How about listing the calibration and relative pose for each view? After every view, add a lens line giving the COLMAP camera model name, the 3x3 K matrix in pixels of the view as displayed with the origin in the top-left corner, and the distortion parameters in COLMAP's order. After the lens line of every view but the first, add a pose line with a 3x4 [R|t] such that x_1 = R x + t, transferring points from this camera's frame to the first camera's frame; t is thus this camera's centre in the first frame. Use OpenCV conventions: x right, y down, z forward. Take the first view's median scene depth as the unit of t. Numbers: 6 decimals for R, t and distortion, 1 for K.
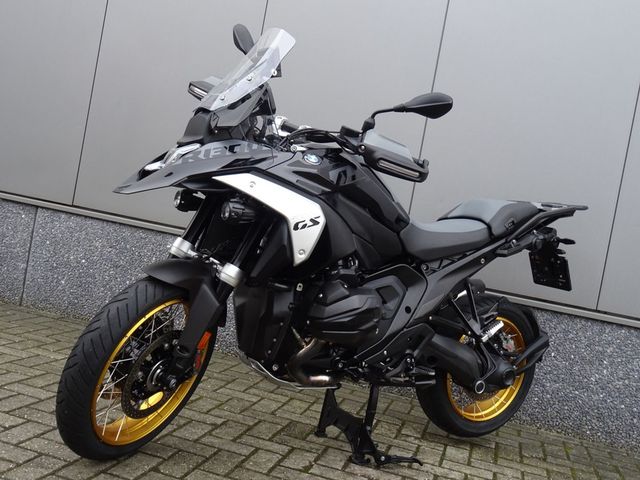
lens RADIAL K [[703.4, 0, 322.1], [0, 703.4, 241.3], [0, 0, 1]] dist [-0.006380, 0.000000]
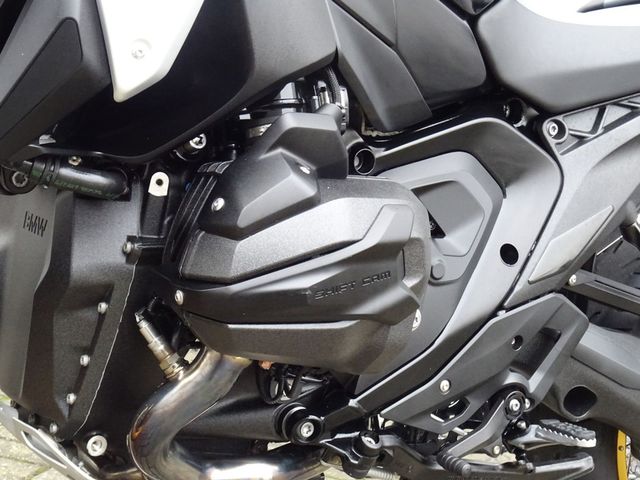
lens RADIAL K [[1219.5, 0, 319.0], [0, 1219.5, 239.7], [0, 0, 1]] dist [0.019144, 0.000000]
pose [[0.999379, -0.035044, -0.003596, 0.036620], [0.035182, 0.998086, 0.050866, 0.060982], [0.001807, -0.050961, 0.998699, 0.446470]]
